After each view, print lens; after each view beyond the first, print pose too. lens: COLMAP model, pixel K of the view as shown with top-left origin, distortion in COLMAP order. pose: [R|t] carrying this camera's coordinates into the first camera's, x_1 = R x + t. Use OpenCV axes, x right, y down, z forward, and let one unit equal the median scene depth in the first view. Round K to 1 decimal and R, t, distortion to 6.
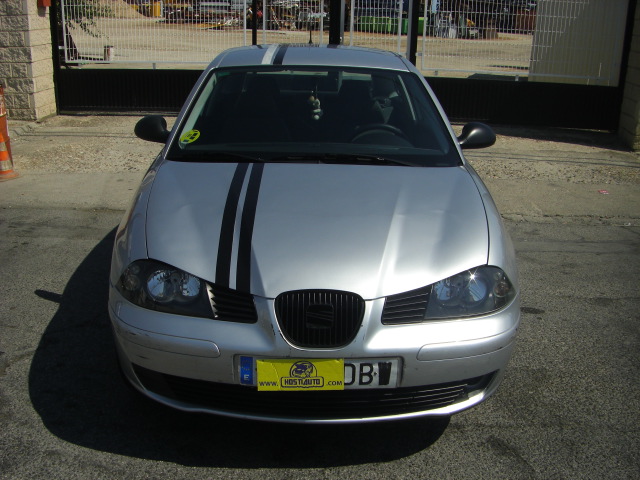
lens RADIAL K [[733.4, 0, 313.5], [0, 733.4, 242.0], [0, 0, 1]] dist [-0.156260, 0.000000]
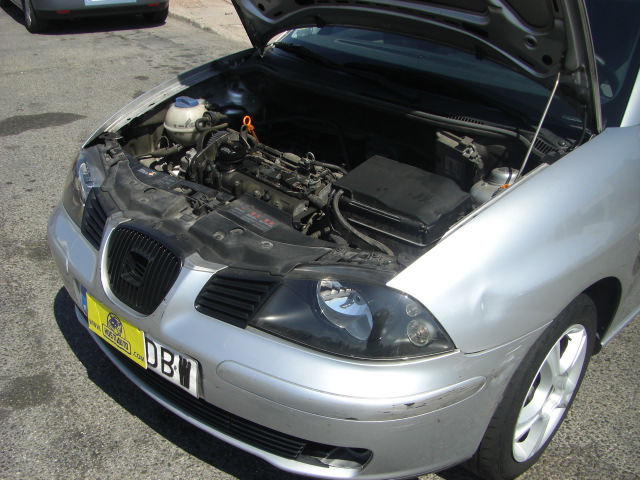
lens RADIAL K [[733.4, 0, 303.8], [0, 733.4, 259.4], [0, 0, 1]] dist [-0.156260, 0.000000]
pose [[0.713395, 0.323613, -0.621564, 0.594852], [-0.213904, 0.945213, 0.246612, -0.130369], [0.667317, -0.042977, 0.743533, 0.544439]]
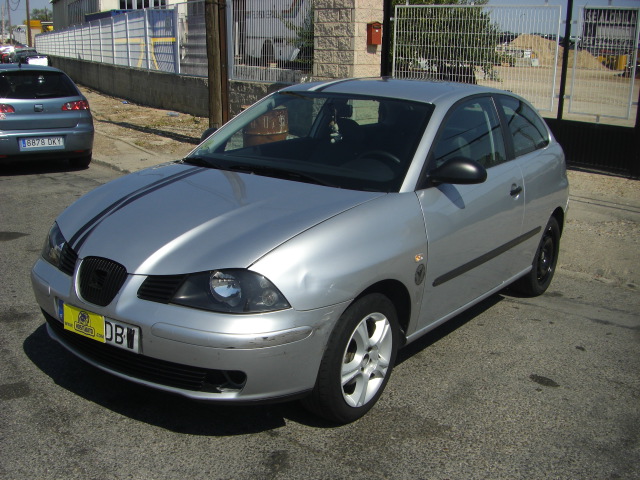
lens RADIAL K [[733.4, 0, 304.1], [0, 733.4, 244.8], [0, 0, 1]] dist [-0.156260, 0.000000]
pose [[0.794949, 0.155443, -0.586424, 0.979739], [-0.190941, 0.981600, 0.001354, -0.022624], [0.575845, 0.110897, 0.810003, 0.197839]]
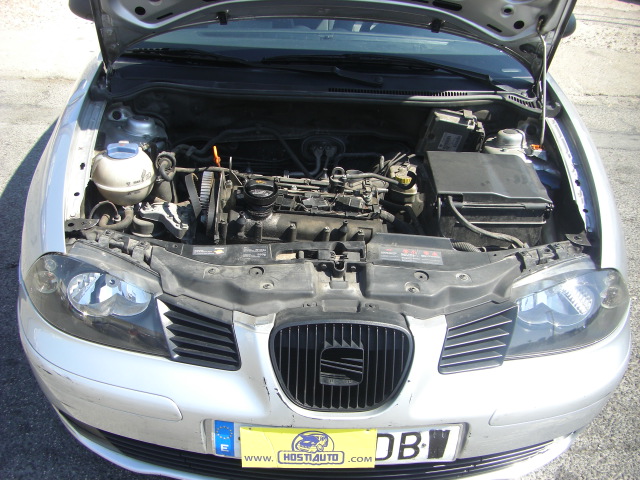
lens RADIAL K [[733.4, 0, 309.6], [0, 733.4, 254.9], [0, 0, 1]] dist [-0.156260, 0.000000]
pose [[0.999771, 0.017301, 0.012599, -0.027729], [-0.019848, 0.969737, 0.243345, -0.136906], [-0.008007, -0.243539, 0.969858, 0.418011]]
